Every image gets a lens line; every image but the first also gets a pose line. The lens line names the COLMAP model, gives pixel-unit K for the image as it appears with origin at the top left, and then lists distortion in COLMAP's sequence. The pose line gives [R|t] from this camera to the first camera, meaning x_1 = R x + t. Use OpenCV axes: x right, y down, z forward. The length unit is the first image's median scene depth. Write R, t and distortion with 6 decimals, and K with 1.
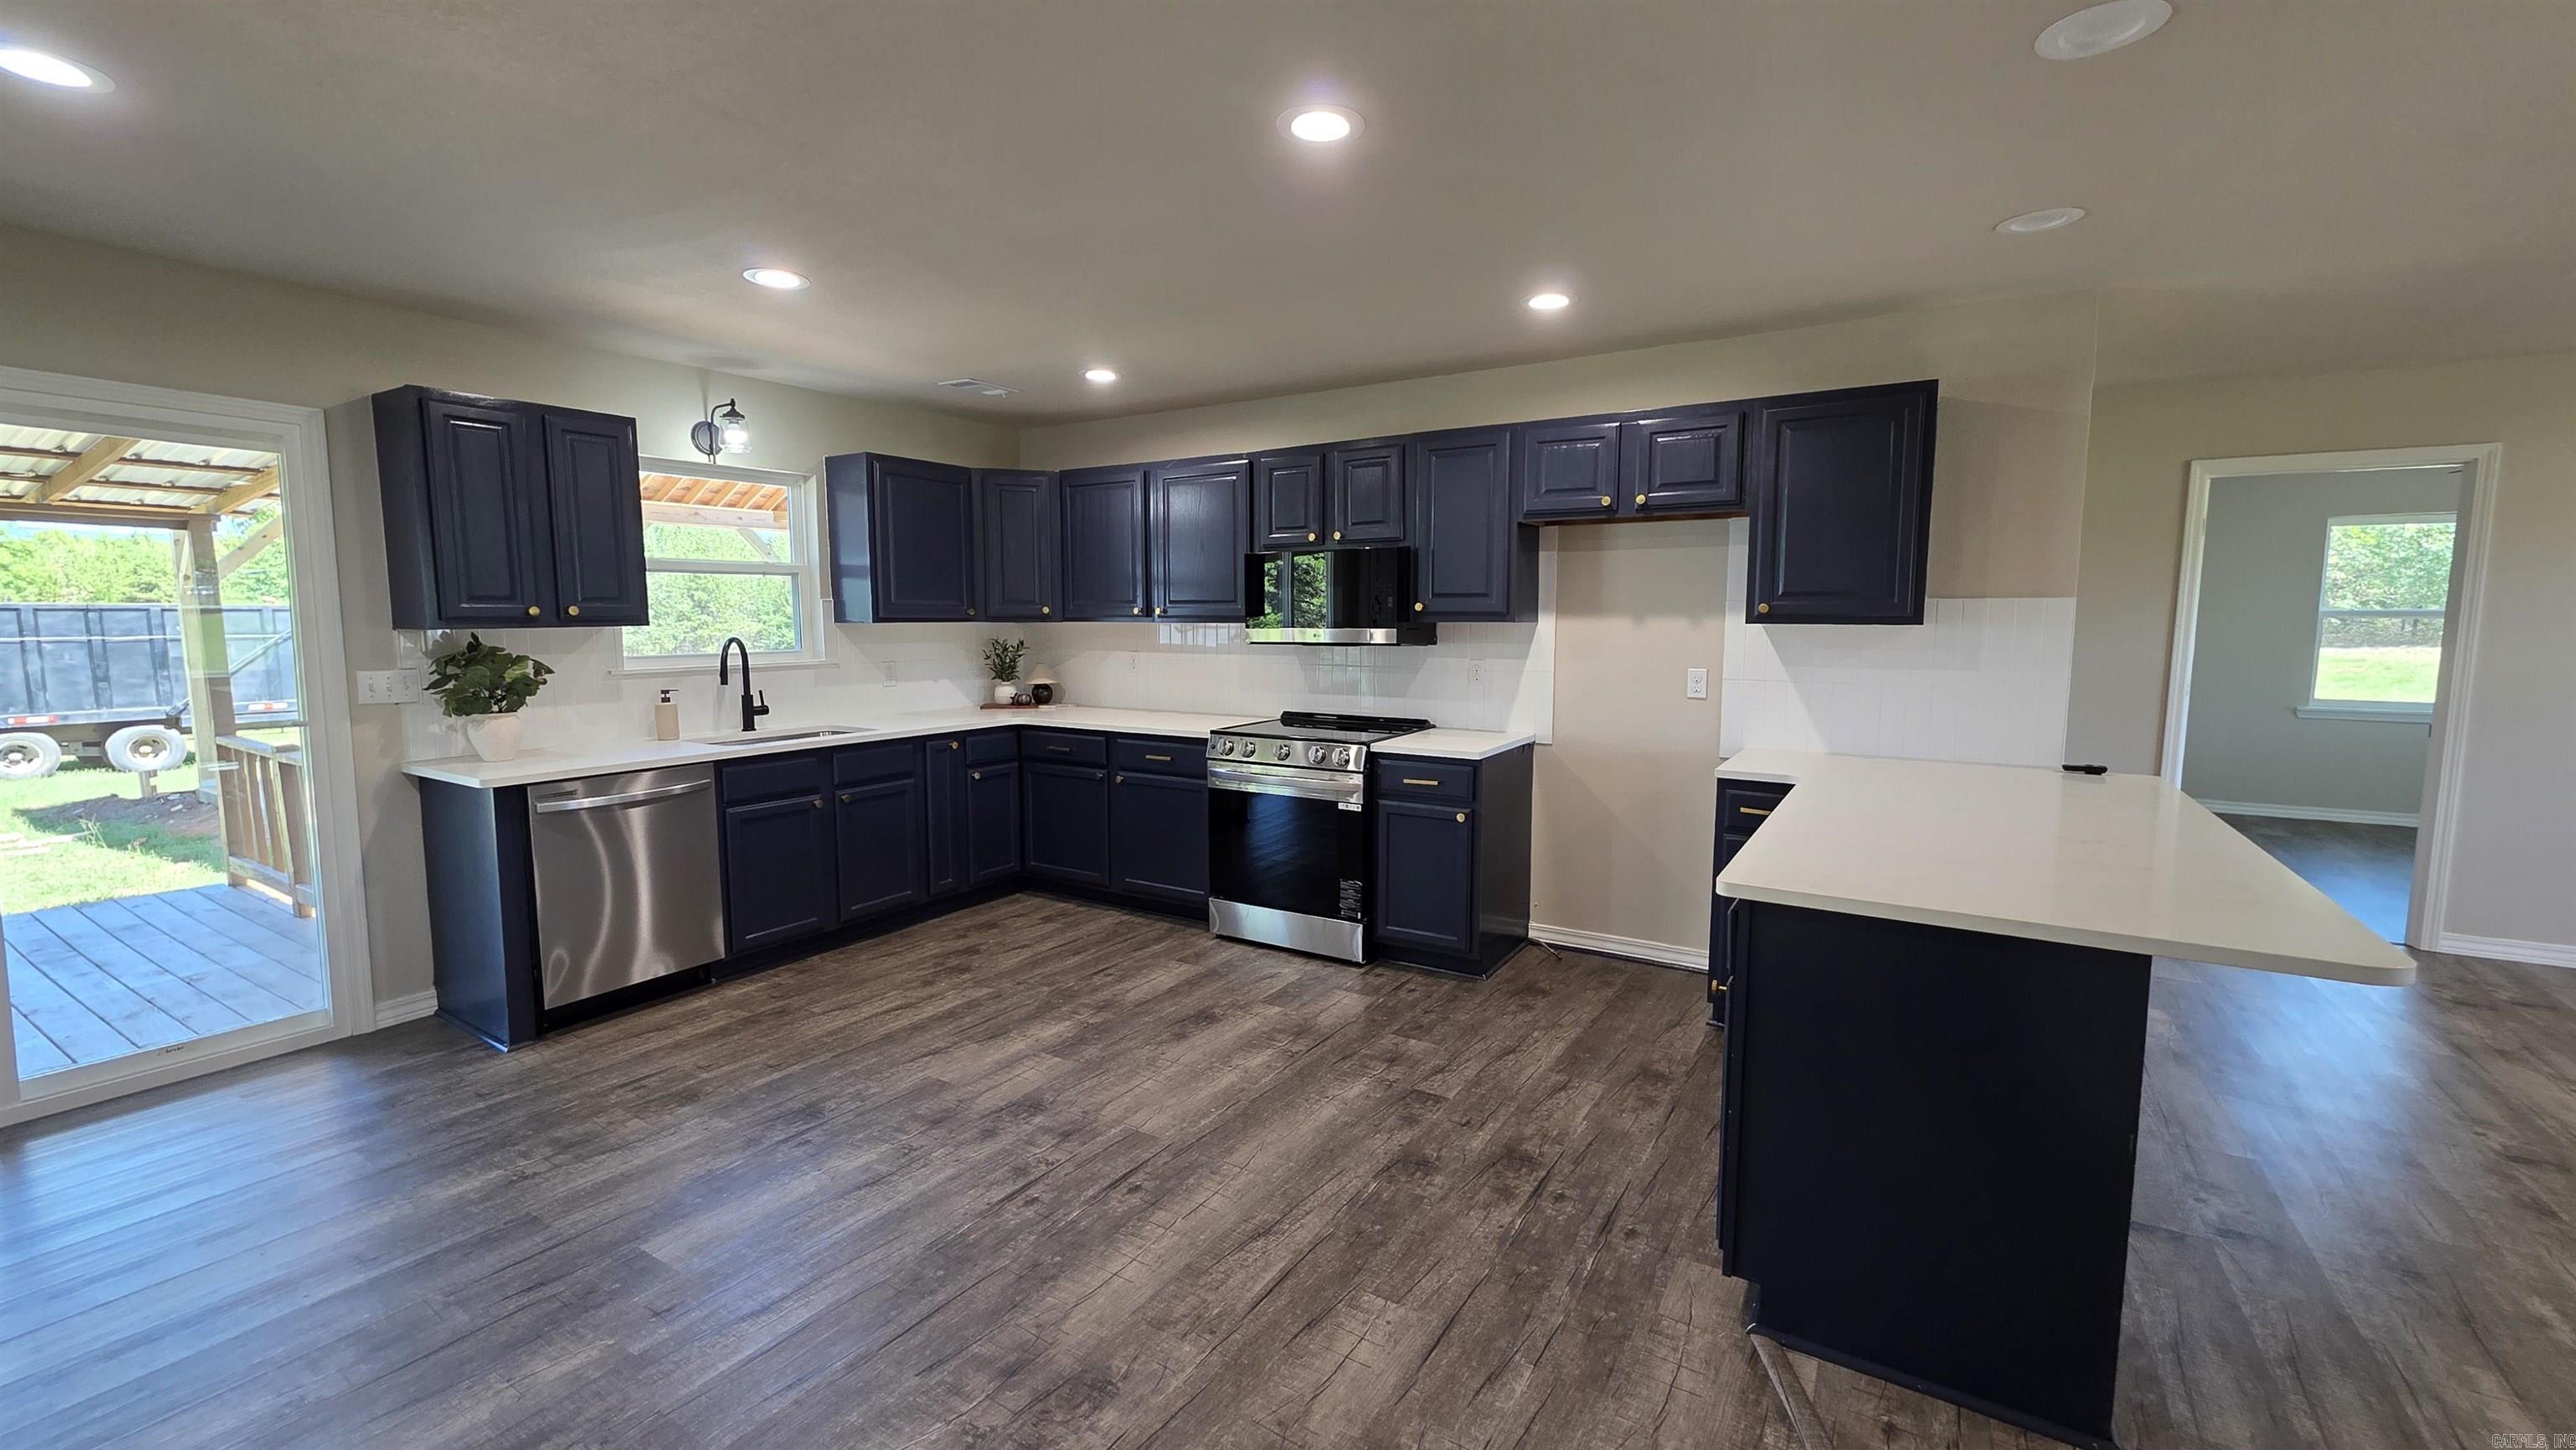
lens RADIAL K [[1038.0, 0, 1282.7], [0, 1038.0, 728.8], [0, 0, 1]] dist [0.001984, 0.000012]
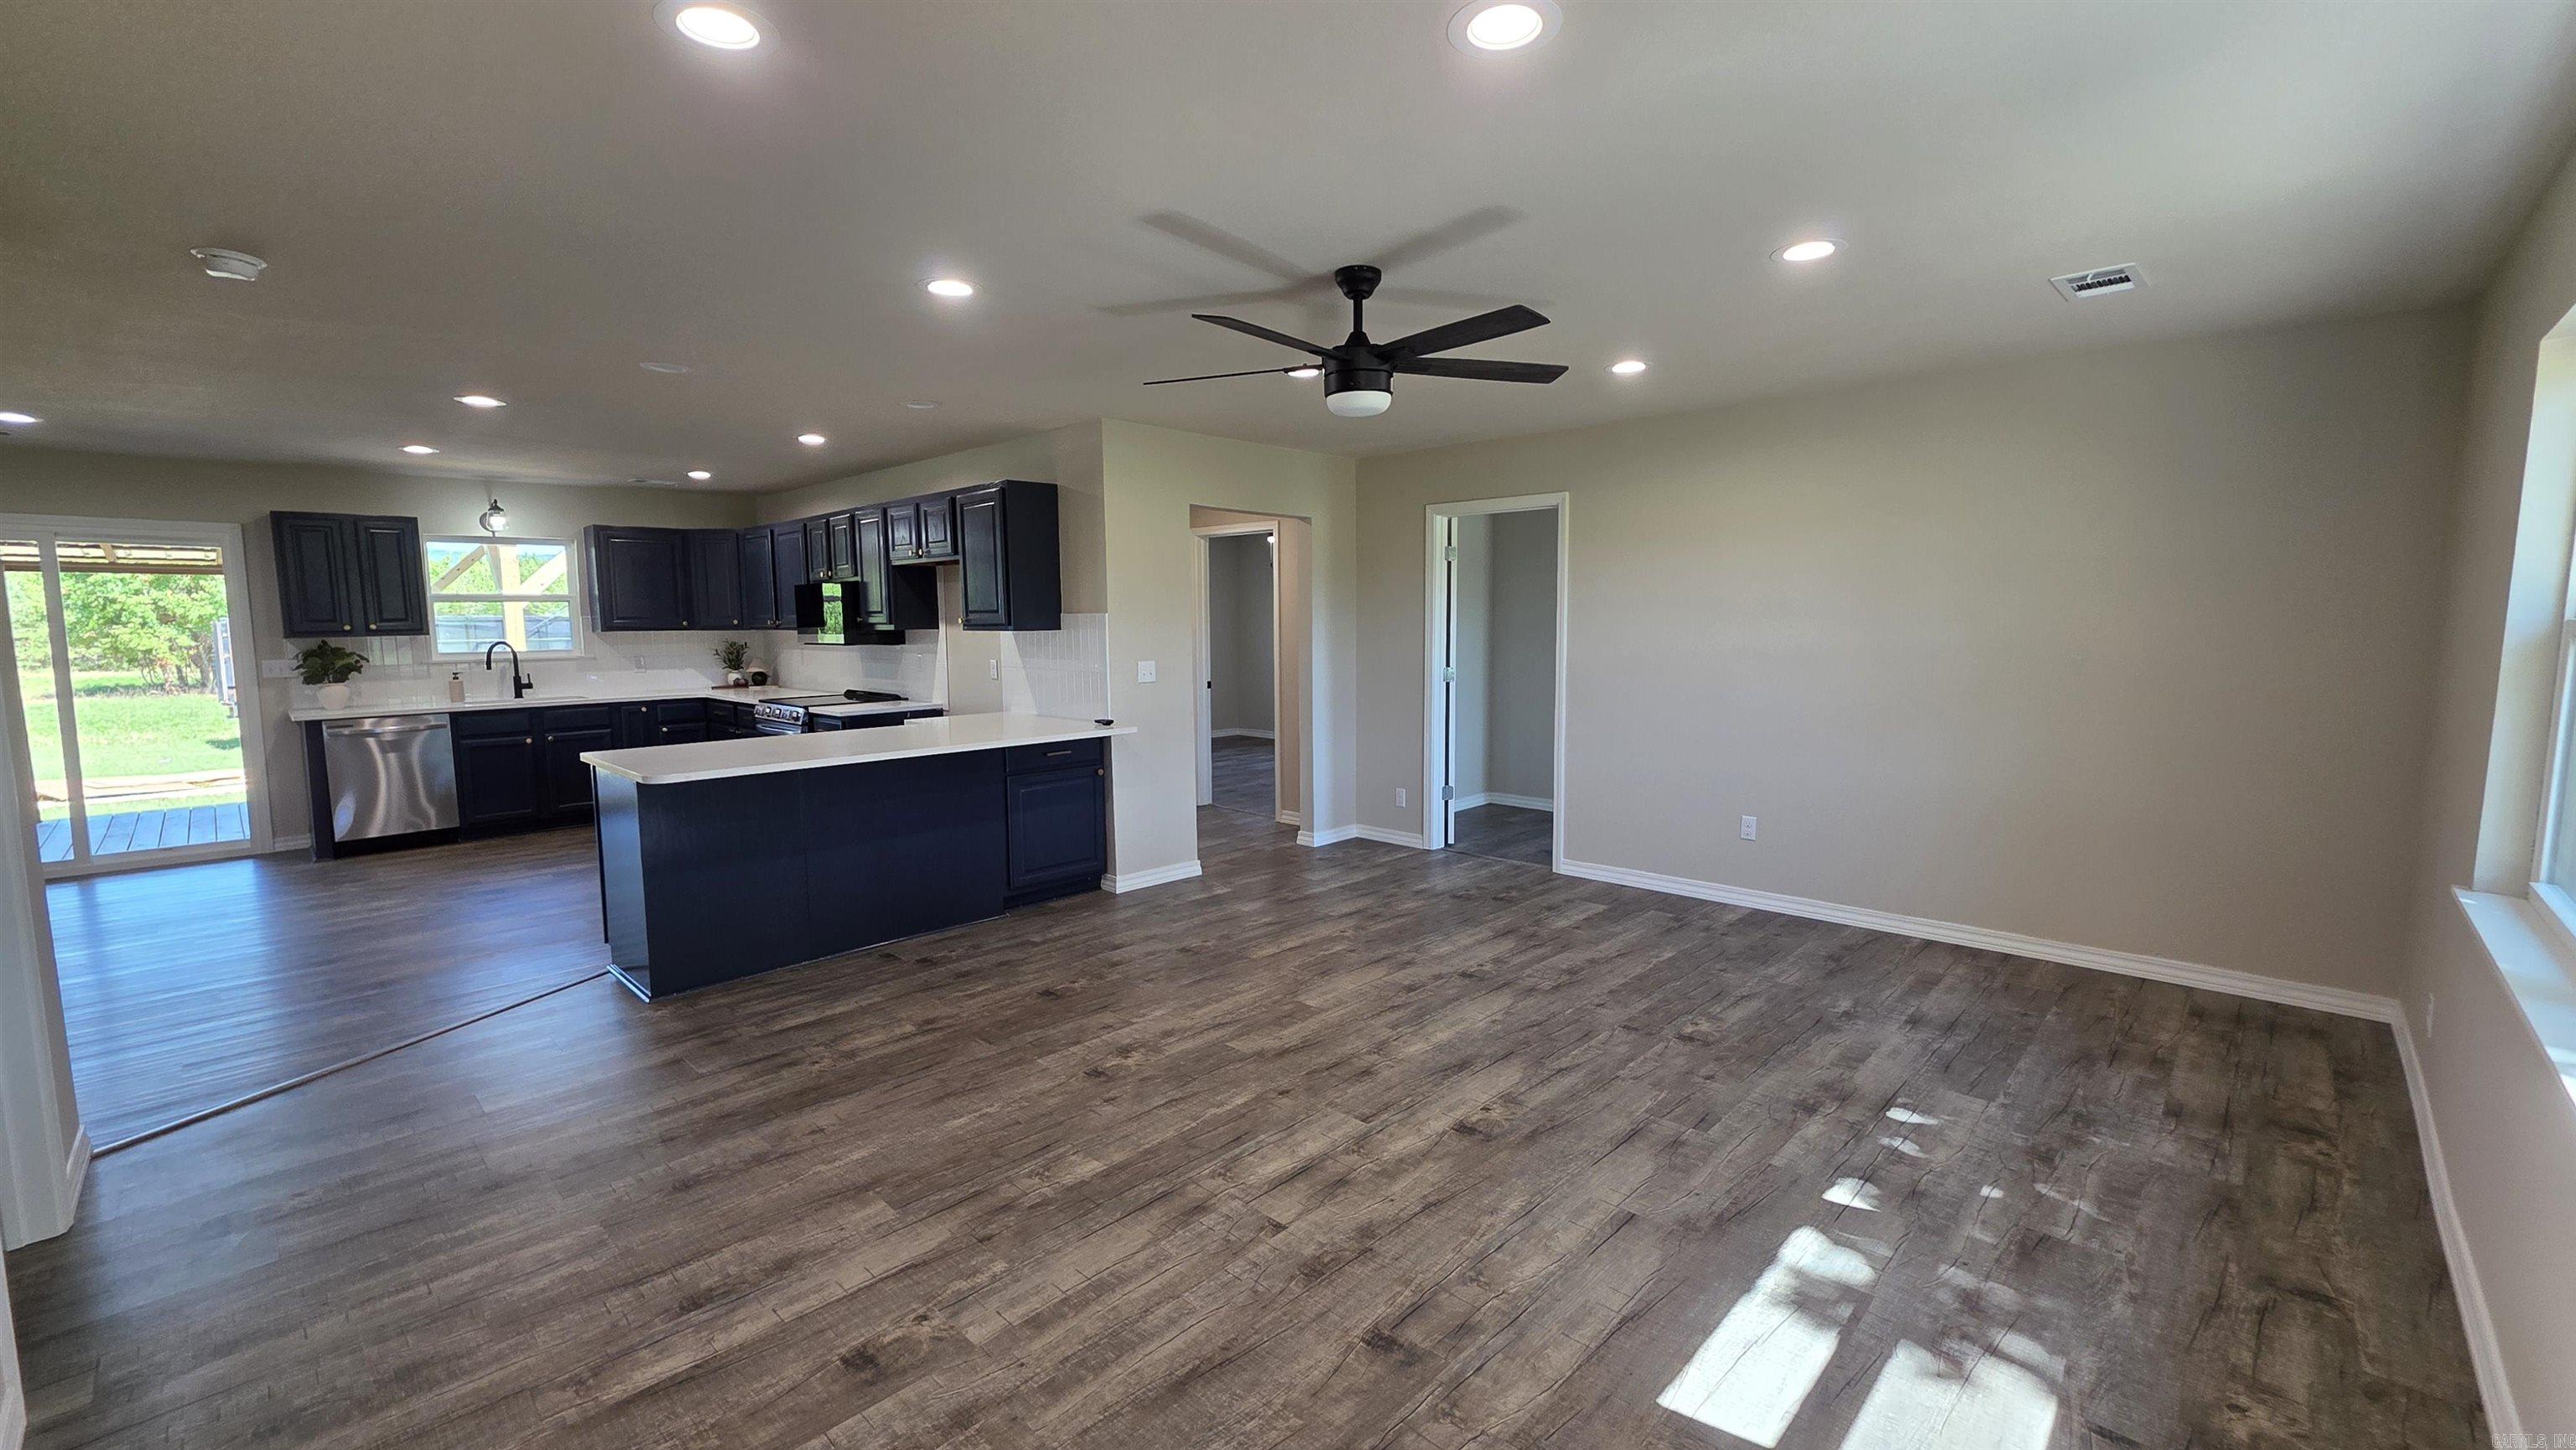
lens RADIAL K [[1038.0, 0, 1296.9], [0, 1038.0, 725.6], [0, 0, 1]] dist [0.001984, 0.000012]
pose [[0.979860, 0.012805, -0.199276, 1.178270], [-0.013500, 0.999907, -0.002126, 0.037403], [0.199230, 0.004773, 0.979941, -0.421747]]
